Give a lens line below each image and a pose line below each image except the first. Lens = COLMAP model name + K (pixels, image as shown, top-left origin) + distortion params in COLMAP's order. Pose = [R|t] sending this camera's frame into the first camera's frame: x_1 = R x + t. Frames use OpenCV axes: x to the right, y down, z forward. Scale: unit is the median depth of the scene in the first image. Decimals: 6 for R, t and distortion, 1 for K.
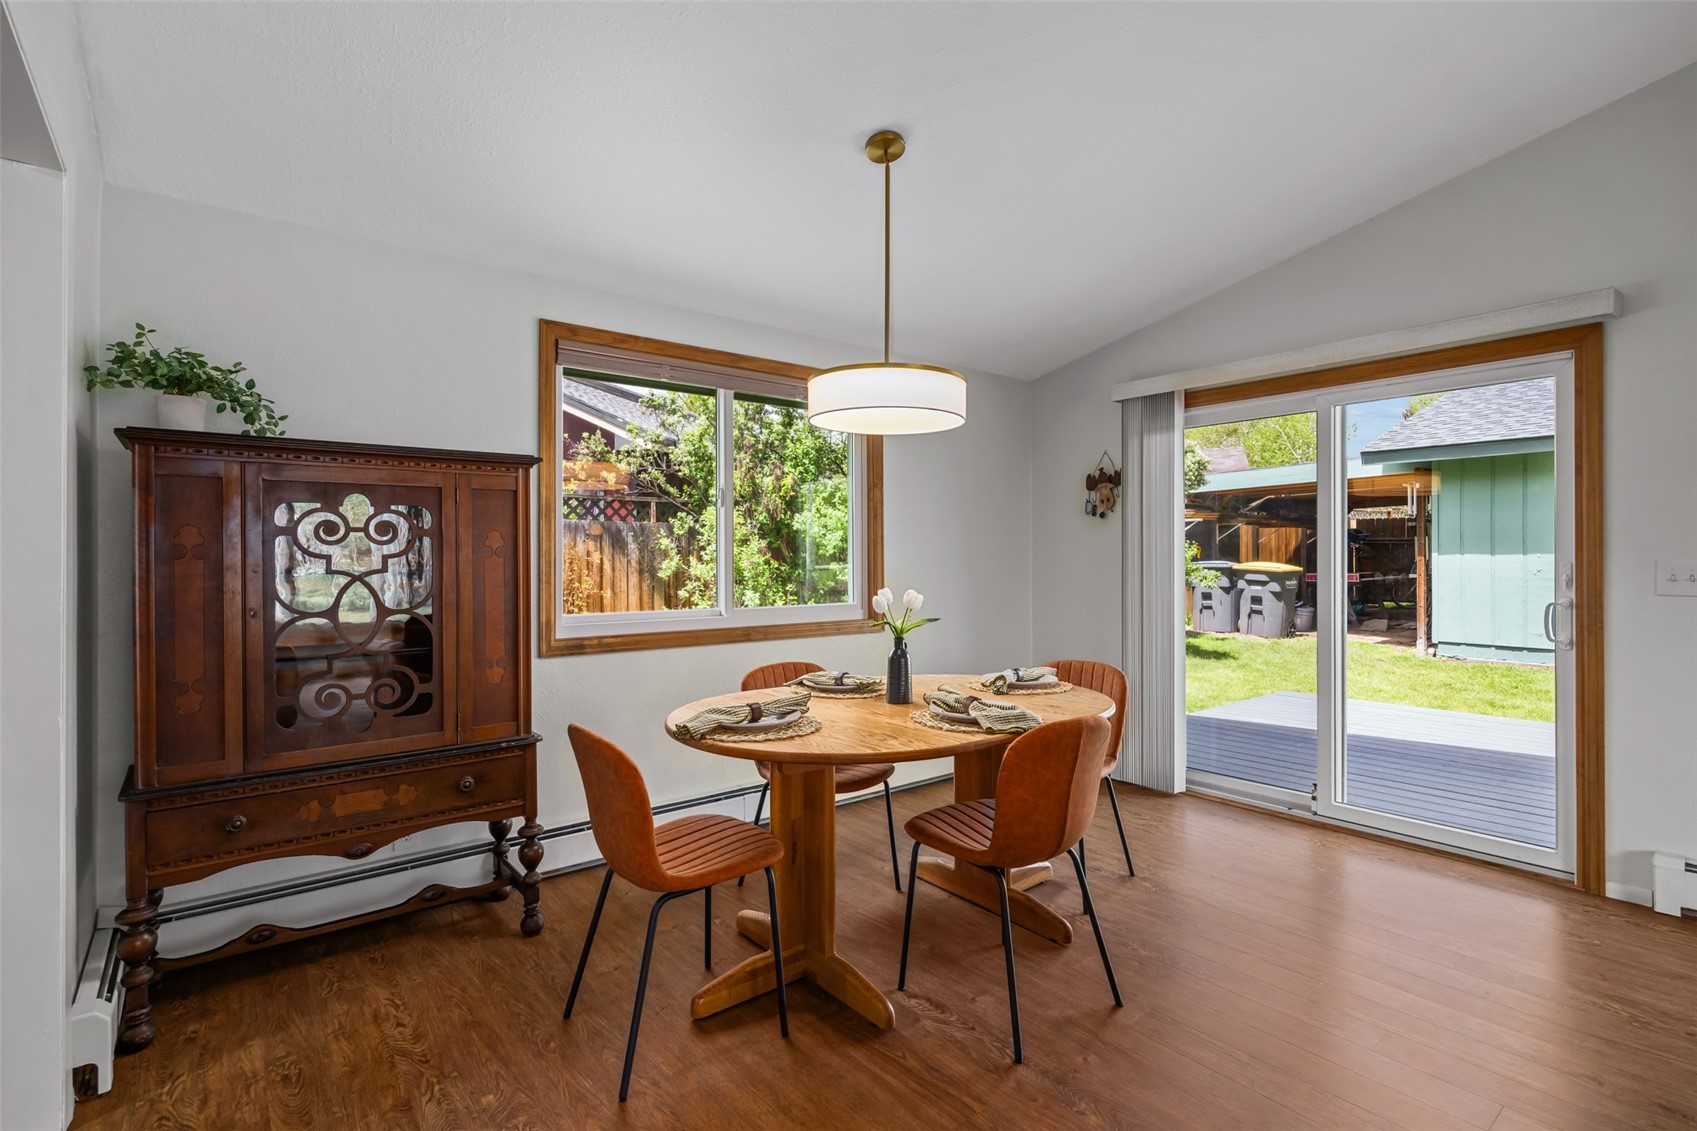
lens RADIAL K [[810.0, 0, 853.1], [0, 810.0, 558.4], [0, 0, 1]] dist [-0.000489, -0.000053]
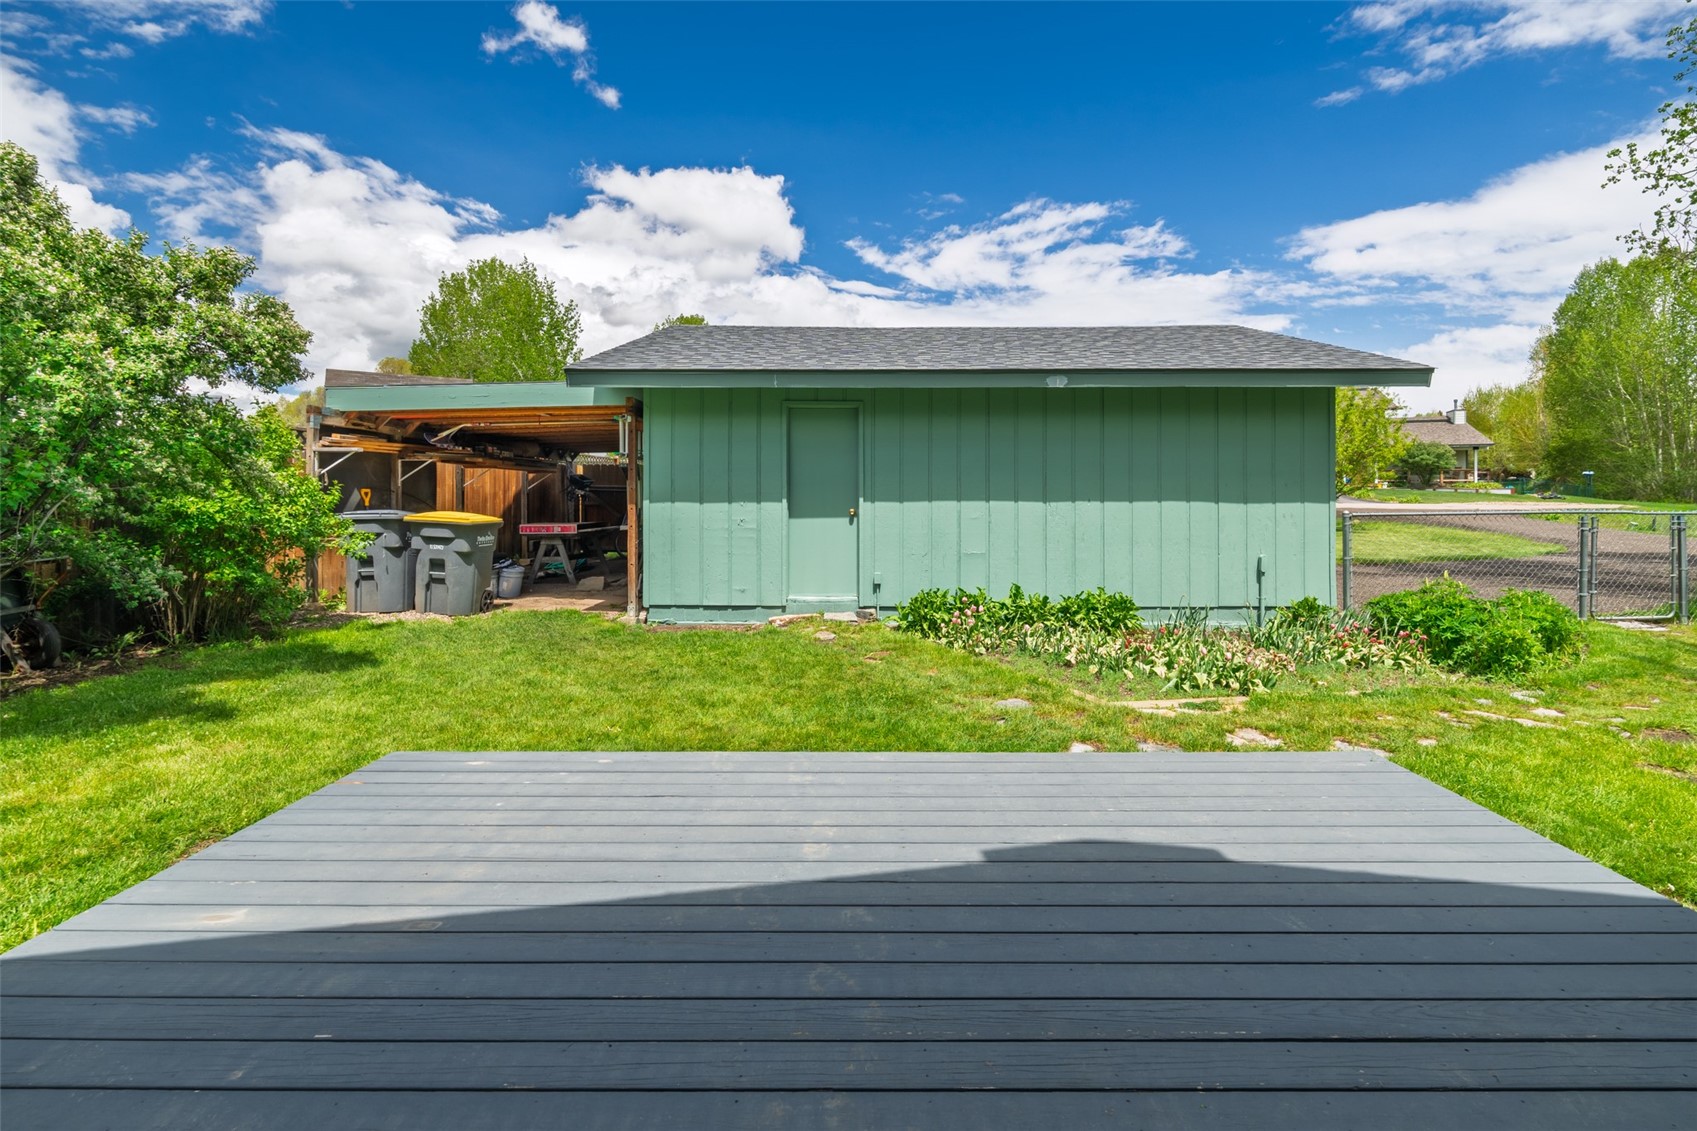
lens RADIAL K [[775.1, 0, 865.0], [0, 775.1, 504.5], [0, 0, 1]] dist [-0.001633, 0.000082]
pose [[0.635744, 0.004581, 0.771886, 0.618631], [-0.002972, 0.999990, -0.003487, -0.000971], [-0.771894, -0.000077, 0.635751, 0.800025]]
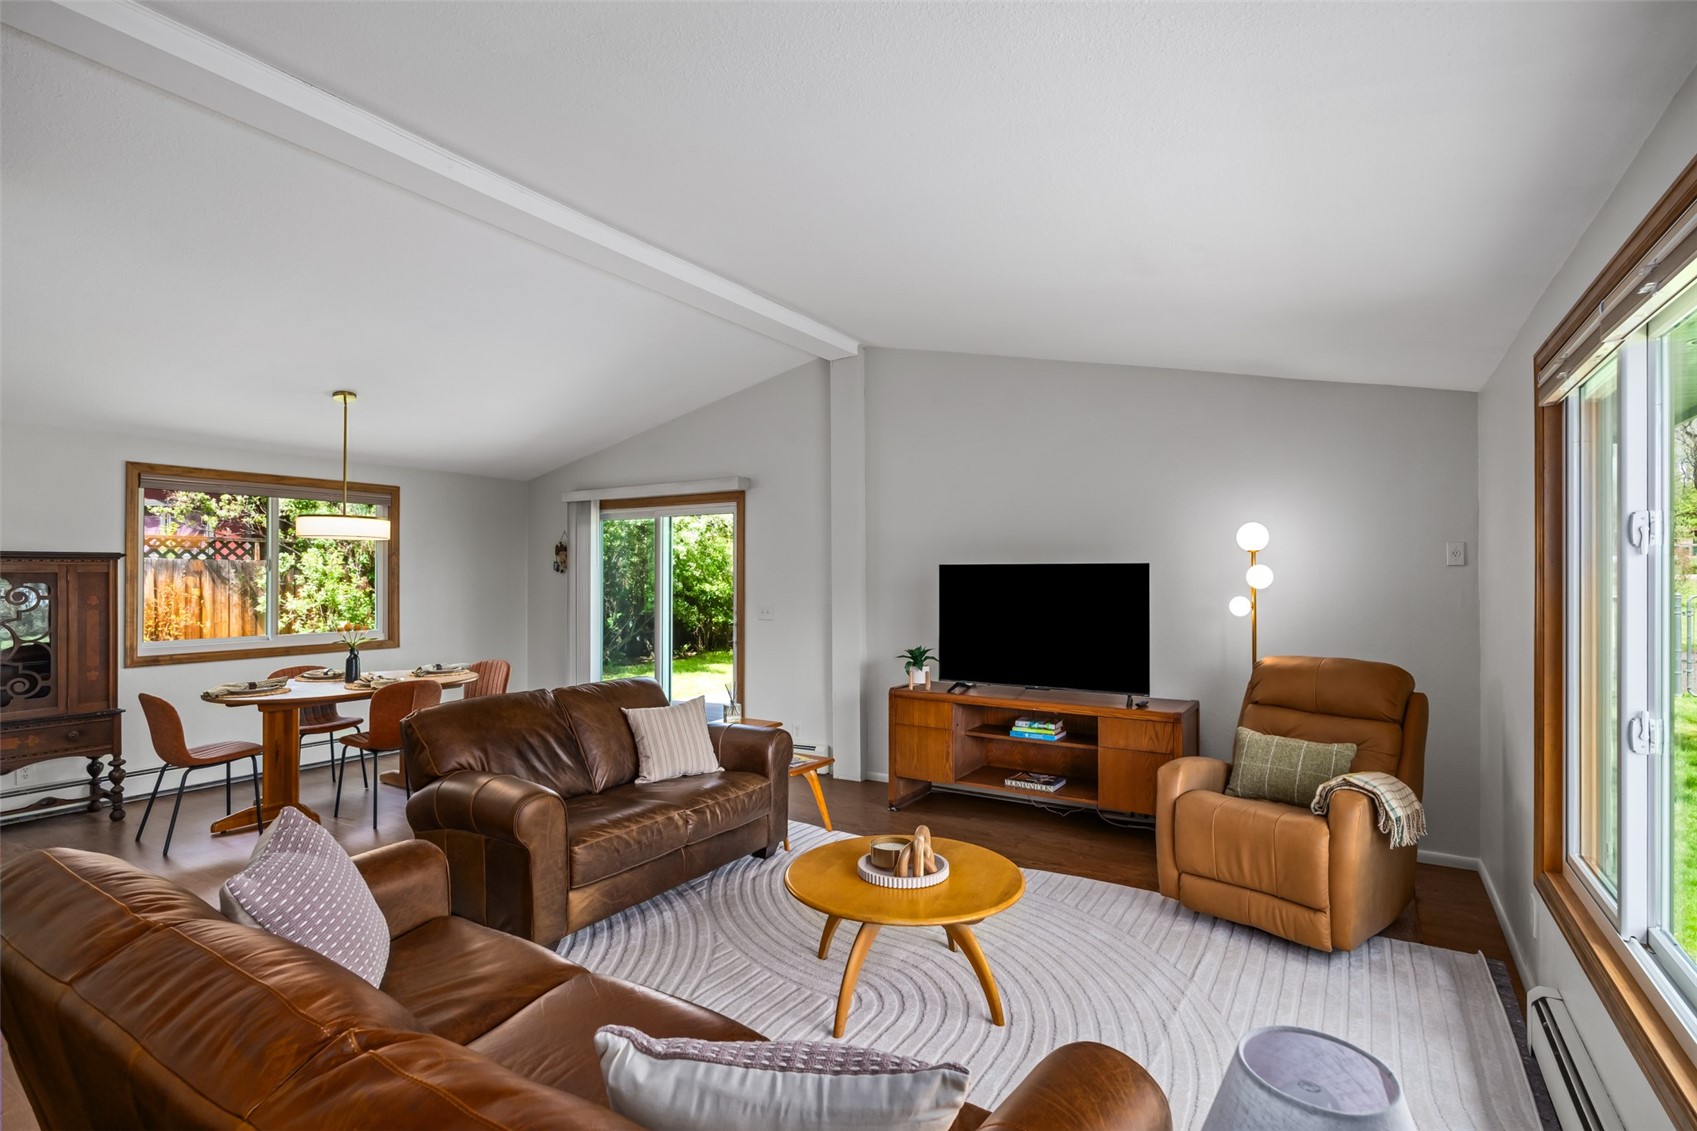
lens RADIAL K [[820.3, 0, 843.3], [0, 820.3, 570.6], [0, 0, 1]] dist [-0.000538, 0.000885]
pose [[0.943569, 0.001611, 0.331173, 0.325856], [0.000934, 0.999971, -0.007527, -0.045682], [-0.331176, 0.007411, 0.943540, -0.787499]]
